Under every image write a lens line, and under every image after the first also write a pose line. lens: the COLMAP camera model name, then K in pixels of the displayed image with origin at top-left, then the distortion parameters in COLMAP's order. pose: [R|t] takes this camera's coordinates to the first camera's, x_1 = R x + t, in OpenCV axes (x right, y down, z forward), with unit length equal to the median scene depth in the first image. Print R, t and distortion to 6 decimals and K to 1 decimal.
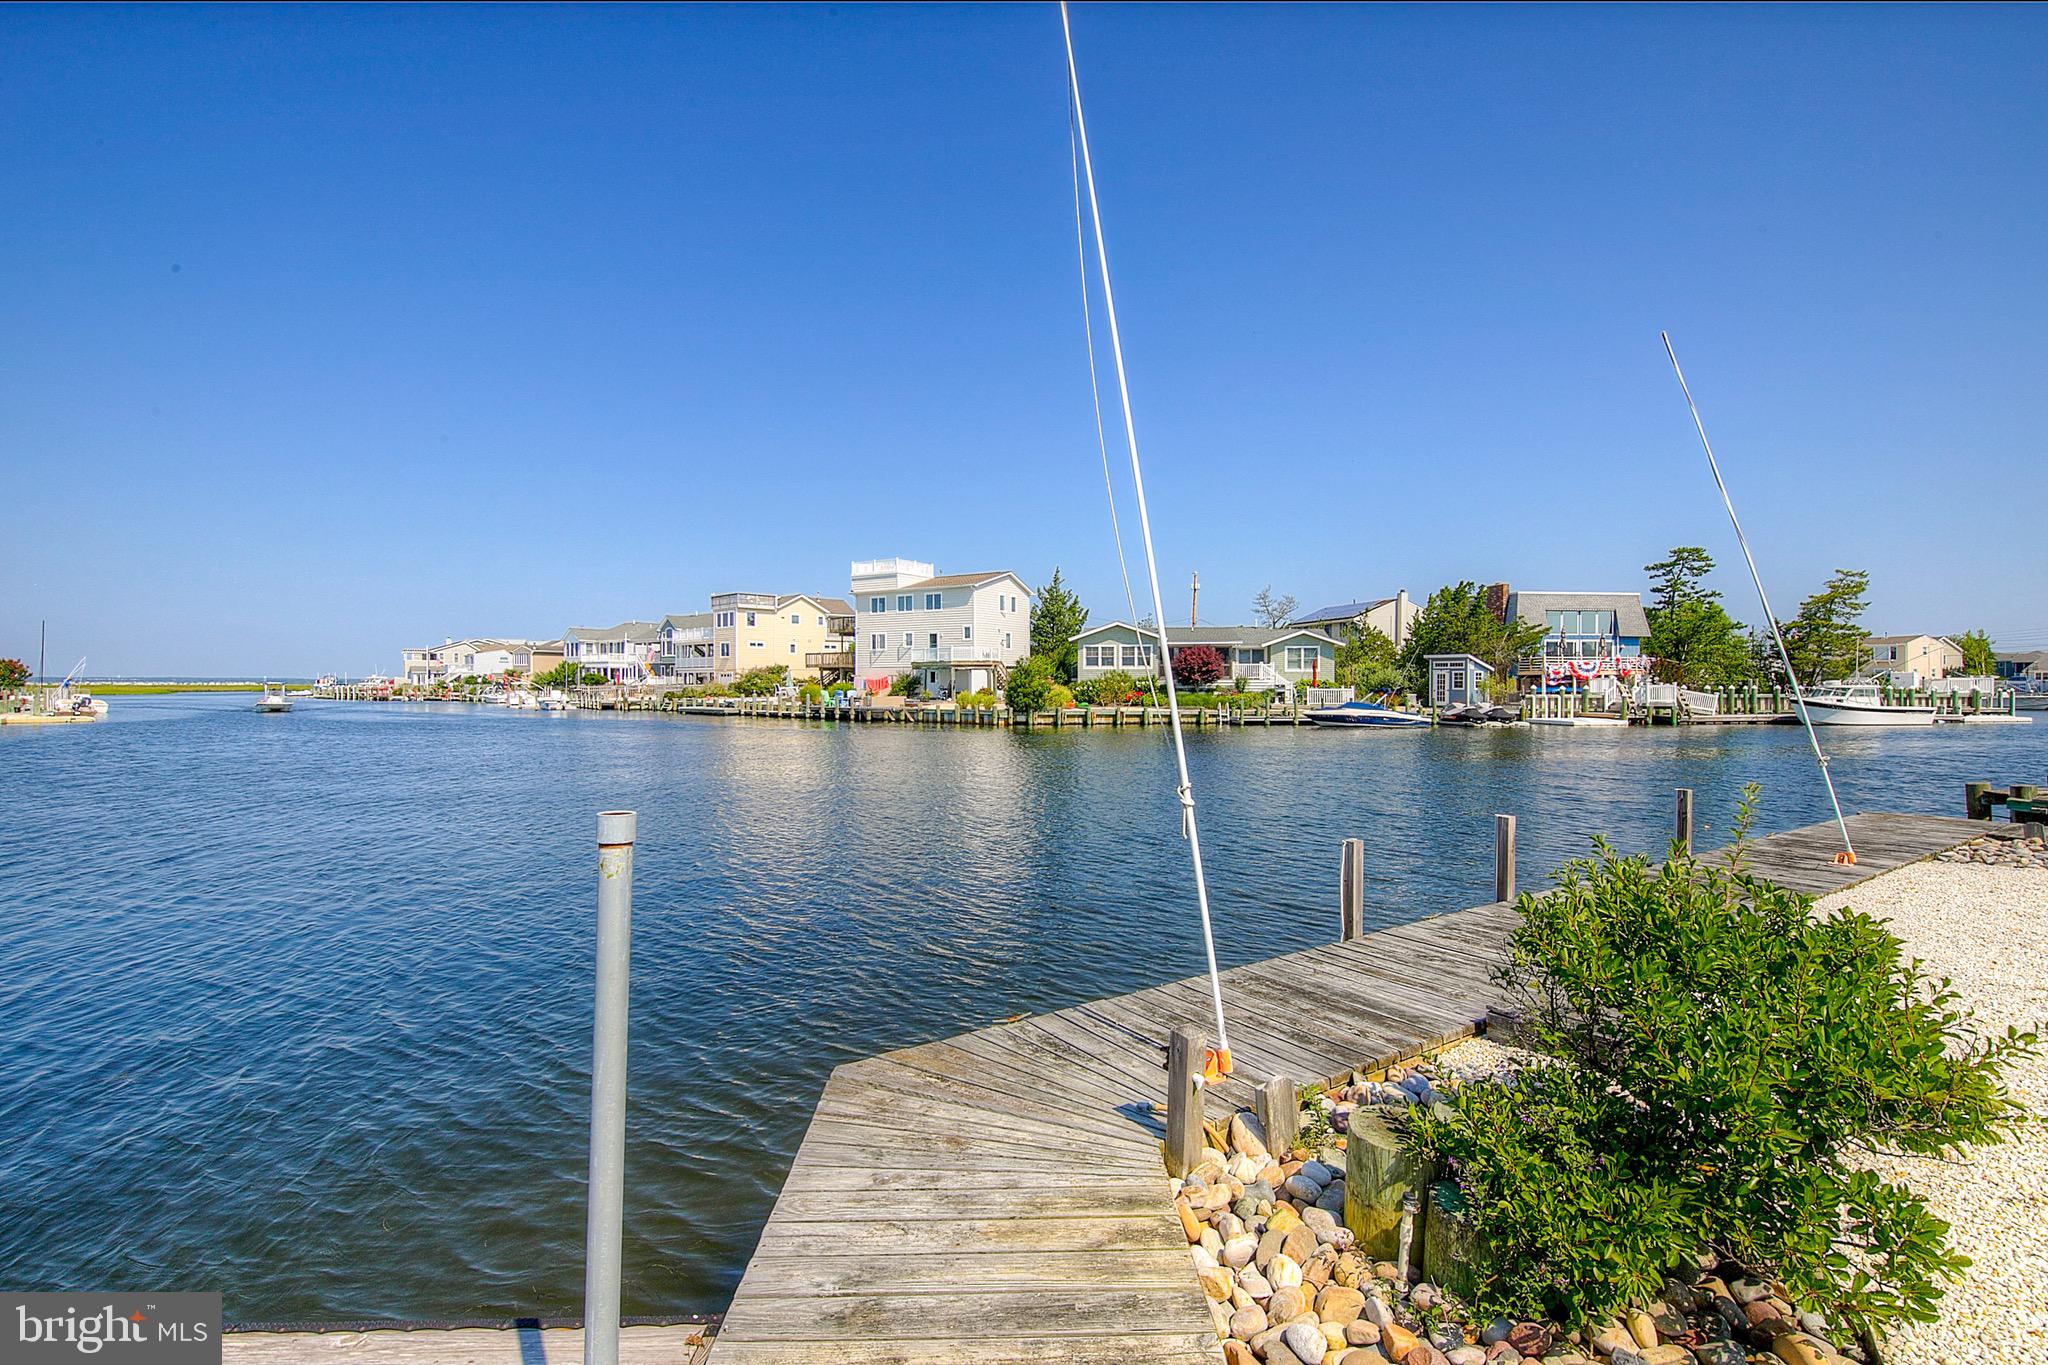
lens RADIAL K [[927.3, 0, 1024.0], [0, 927.3, 682.5], [0, 0, 1]] dist [0.017632, -0.006258]
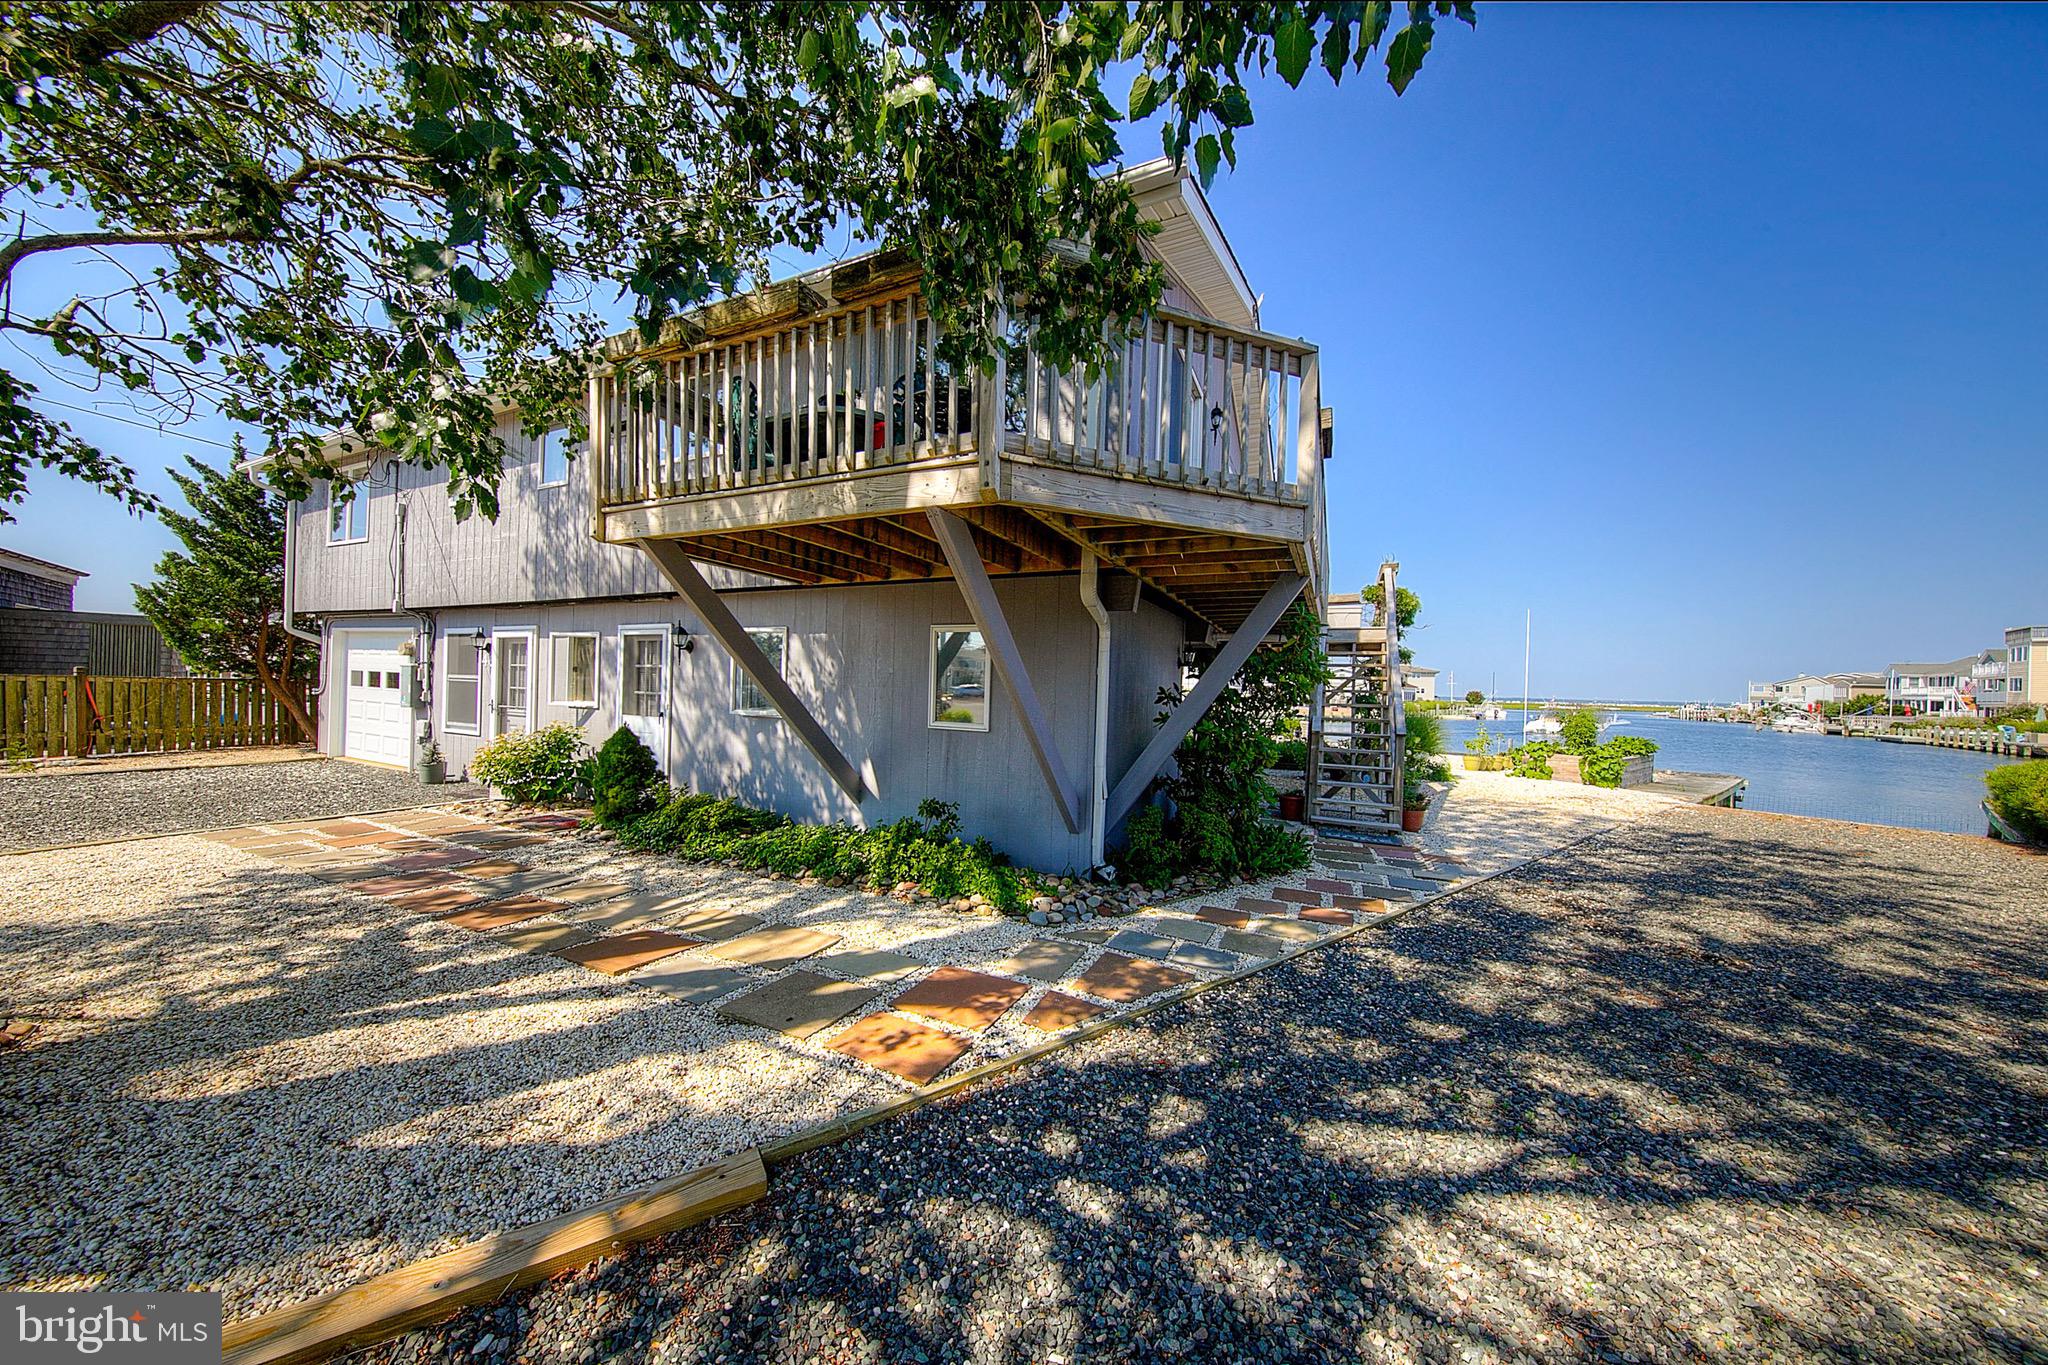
lens RADIAL K [[655.7, 0, 1014.6], [0, 655.7, 688.0], [0, 0, 1]] dist [-0.008575, 0.000118]
pose [[0.049634, 0.000394, -0.998767, 0.398816], [-0.025618, 0.999671, -0.000879, -0.004216], [0.998439, 0.025630, 0.049627, -0.132598]]
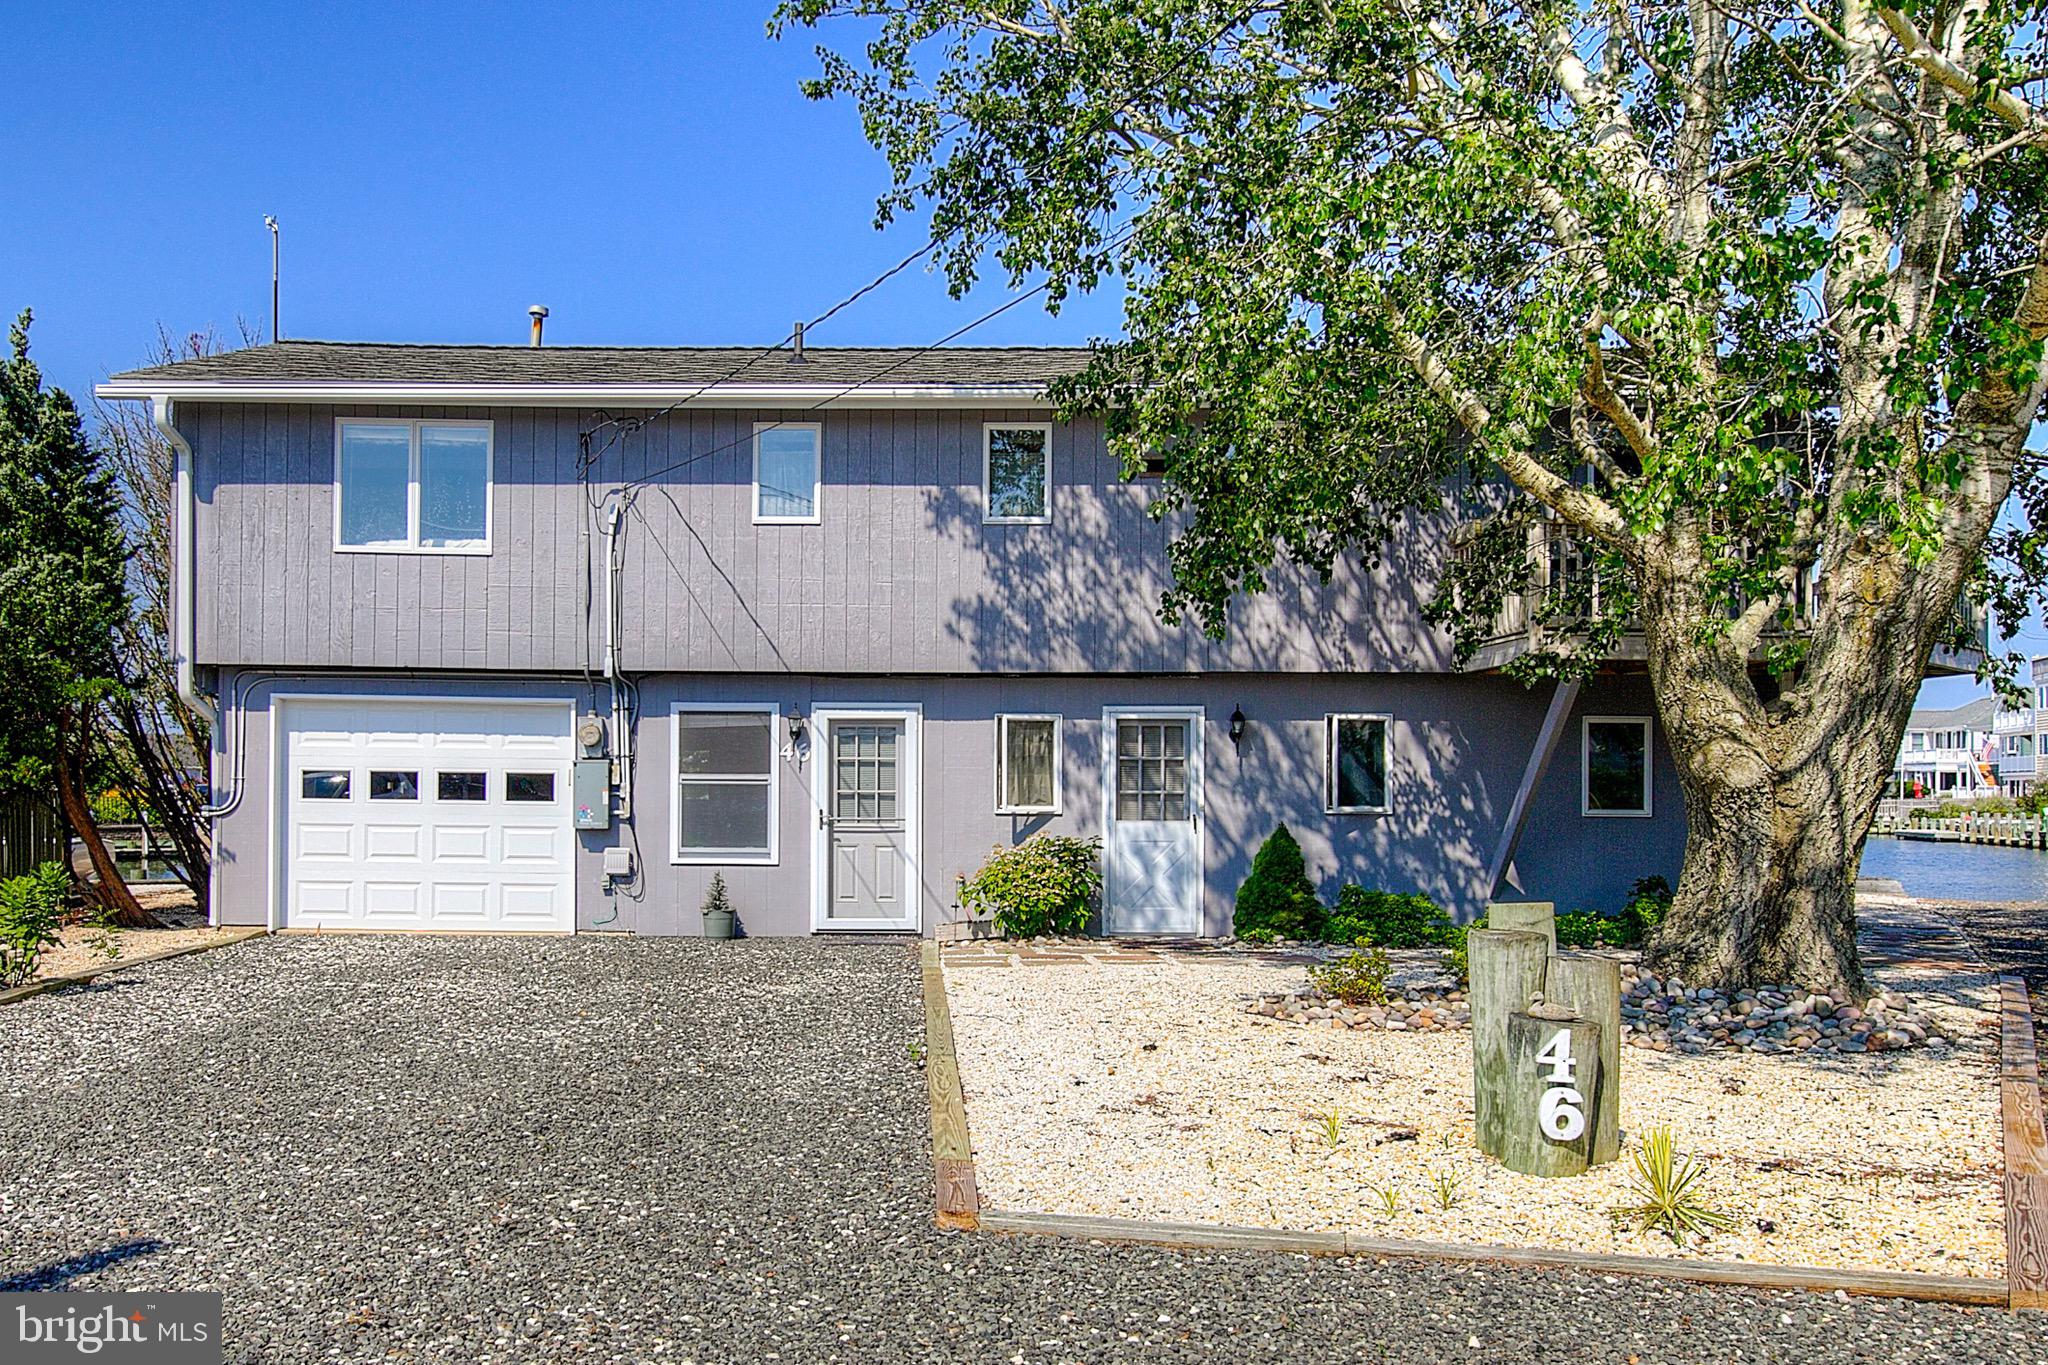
lens RADIAL K [[1722.1, 0, 878.8], [0, 1722.1, 774.7], [0, 0, 1]] dist [0.016826, 0.005322]
pose [[0.457575, -0.006750, -0.889145, 0.474685], [-0.002697, 0.999956, -0.008978, -0.001869], [0.889167, 0.006506, 0.457537, -0.328427]]
